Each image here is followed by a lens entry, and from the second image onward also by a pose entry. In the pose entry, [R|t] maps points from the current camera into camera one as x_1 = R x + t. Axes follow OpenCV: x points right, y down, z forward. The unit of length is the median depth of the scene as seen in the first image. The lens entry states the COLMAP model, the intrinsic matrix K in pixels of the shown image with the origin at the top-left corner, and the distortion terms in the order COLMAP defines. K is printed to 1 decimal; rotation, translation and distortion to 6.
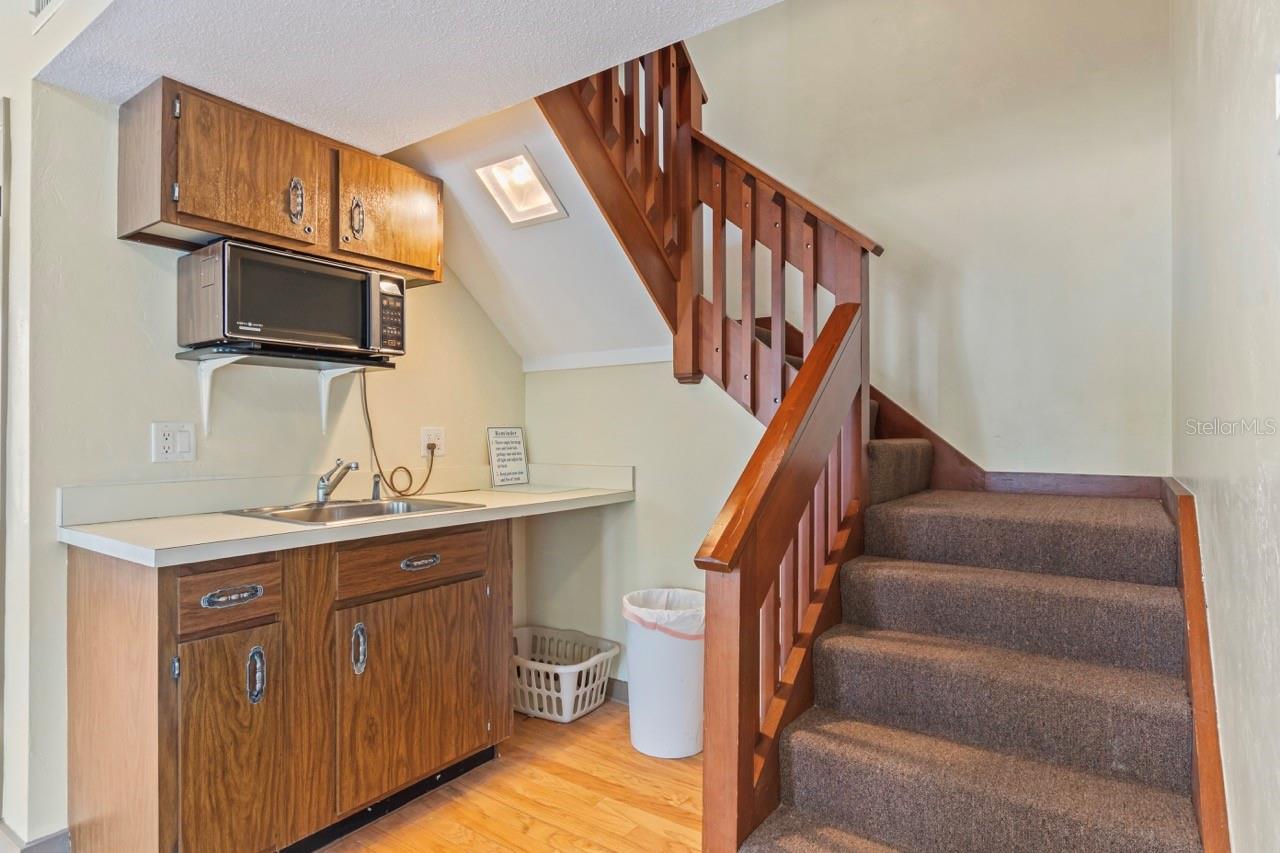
lens RADIAL K [[682.9, 0, 638.0], [0, 682.9, 427.9], [0, 0, 1]] dist [0.005655, -0.016463]
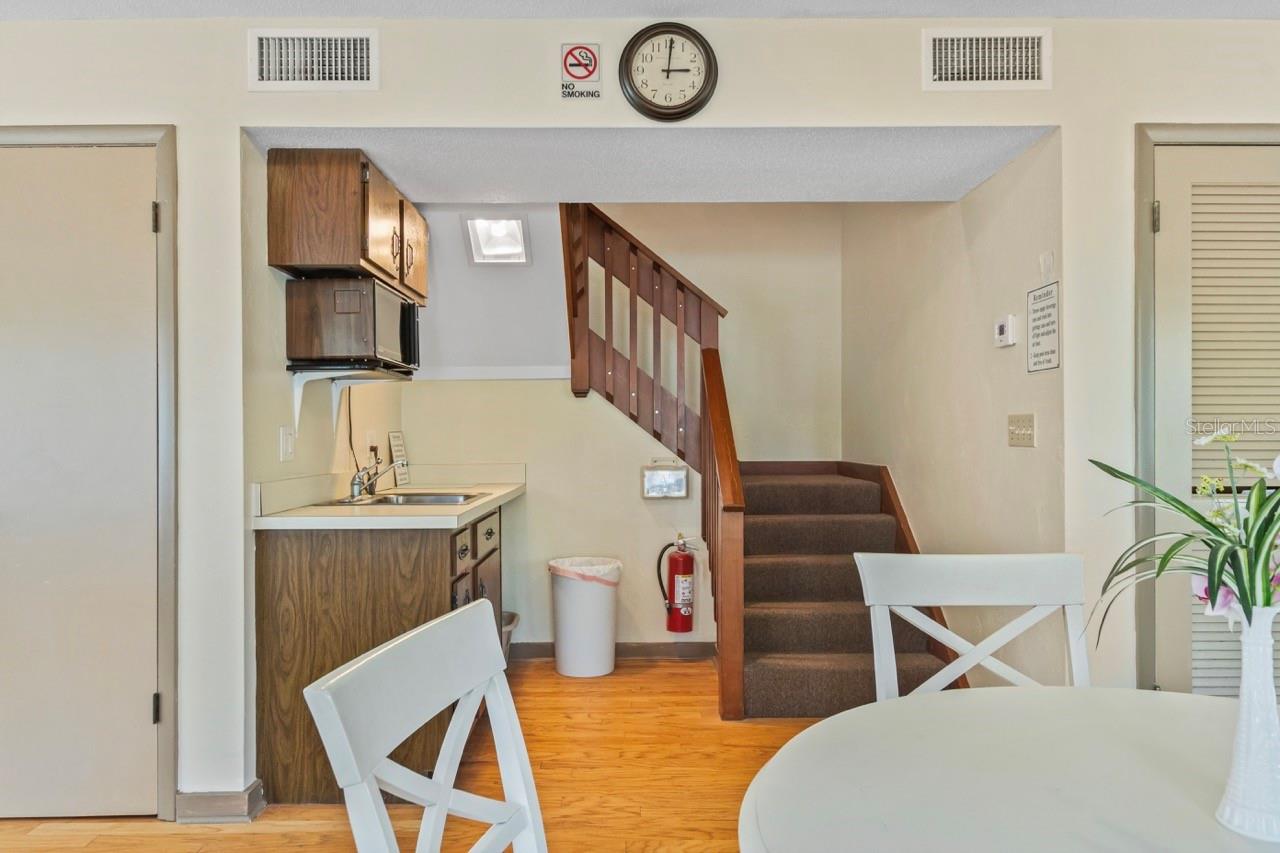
lens RADIAL K [[866.8, 0, 640.1], [0, 866.8, 433.7], [0, 0, 1]] dist [-0.002721, -0.000550]
pose [[0.806243, -0.002570, 0.591579, -0.880309], [0.000593, 0.999994, 0.003535, -0.001332], [-0.591585, -0.002499, 0.806239, -0.415960]]
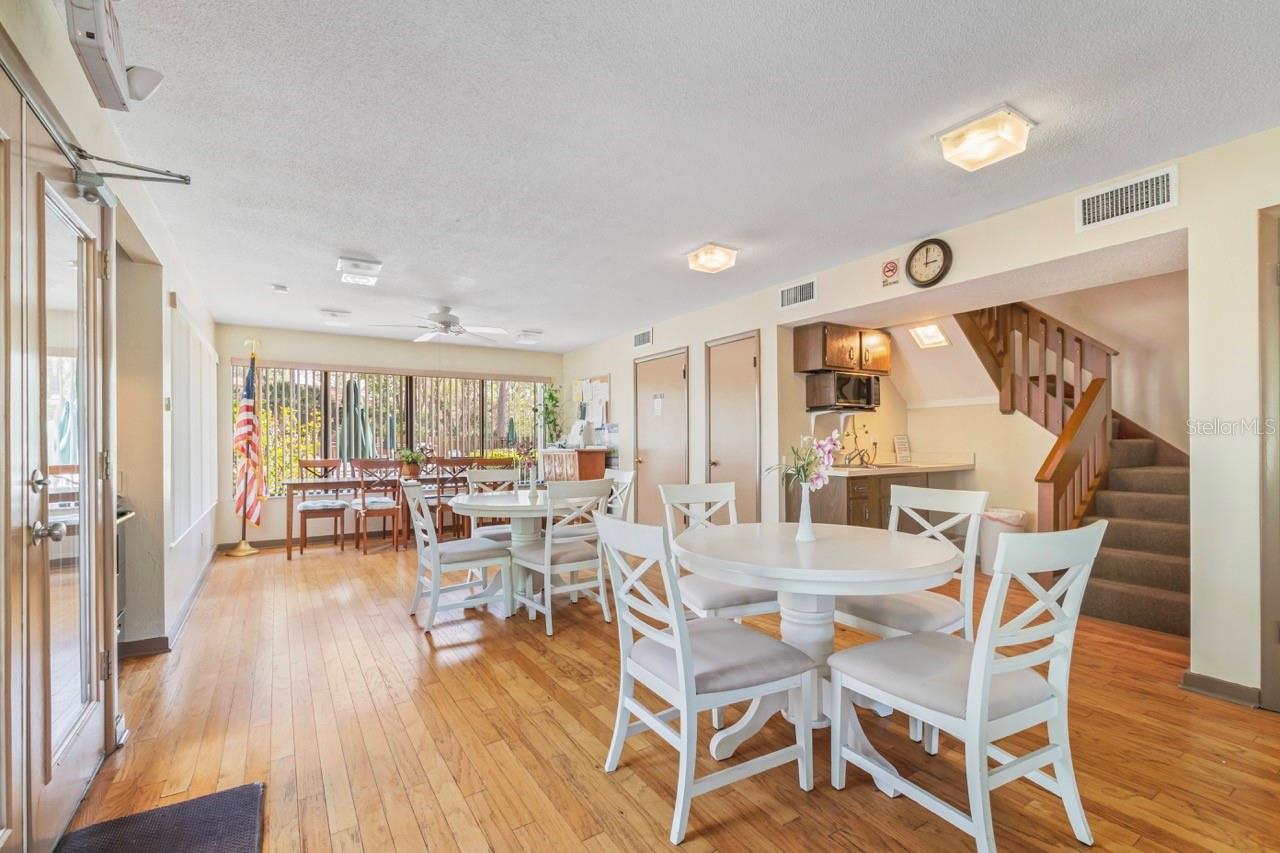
lens RADIAL K [[568.1, 0, 632.3], [0, 568.1, 439.2], [0, 0, 1]] dist [0.002519, -0.000354]
pose [[0.923513, -0.005372, -0.383529, -0.365250], [0.007348, 0.999966, 0.003687, -0.001056], [0.383497, -0.006223, 0.923521, -1.220845]]
